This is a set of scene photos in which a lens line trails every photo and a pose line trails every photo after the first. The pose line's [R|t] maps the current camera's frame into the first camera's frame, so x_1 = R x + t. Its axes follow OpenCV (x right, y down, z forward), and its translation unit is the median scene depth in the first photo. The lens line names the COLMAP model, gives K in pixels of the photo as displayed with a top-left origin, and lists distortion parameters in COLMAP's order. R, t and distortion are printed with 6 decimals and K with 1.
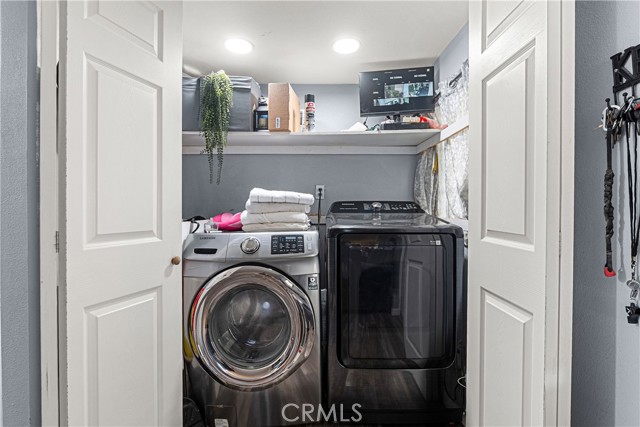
lens RADIAL K [[307.9, 0, 317.0], [0, 307.9, 210.2], [0, 0, 1]] dist [-0.019075, 0.002376]
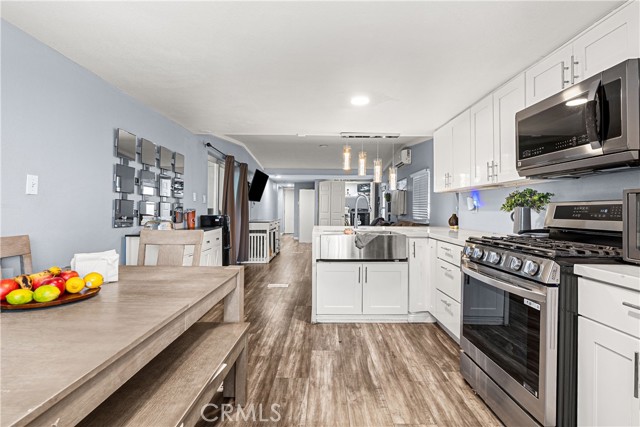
lens RADIAL K [[307.9, 0, 321.2], [0, 307.9, 209.3], [0, 0, 1]] dist [-0.019075, 0.002376]
pose [[0.999884, 0.013960, 0.006014, -0.520888], [-0.013920, 0.999881, -0.006626, 0.024441], [-0.006106, 0.006542, 0.999960, -4.438591]]
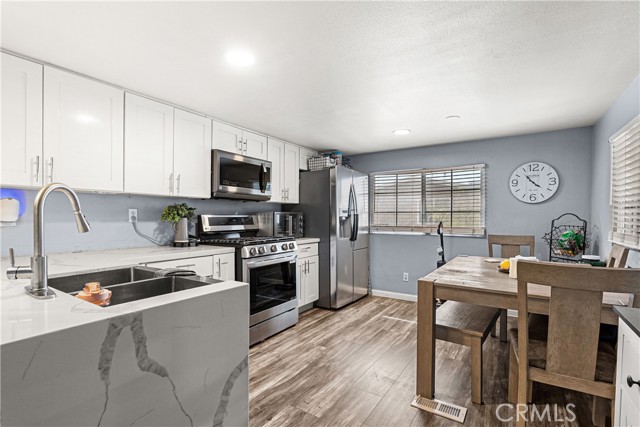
lens RADIAL K [[307.9, 0, 319.1], [0, 307.9, 218.4], [0, 0, 1]] dist [-0.019075, 0.002376]
pose [[-0.842844, -0.002015, 0.538154, -0.985218], [0.002516, 0.999967, 0.007685, -0.007480], [-0.538152, 0.007832, -0.842811, -2.607833]]
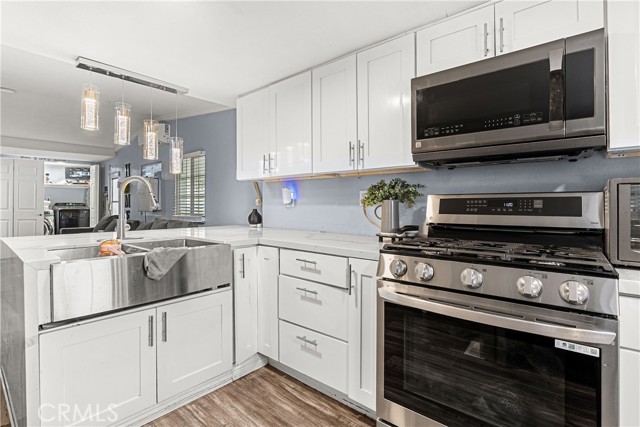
lens RADIAL K [[307.9, 0, 324.9], [0, 307.9, 206.8], [0, 0, 1]] dist [-0.019075, 0.002376]
pose [[0.651005, 0.005454, 0.759054, -0.611506], [-0.003523, 0.999985, -0.004163, 0.023224], [-0.759066, 0.000036, 0.651014, -3.821141]]
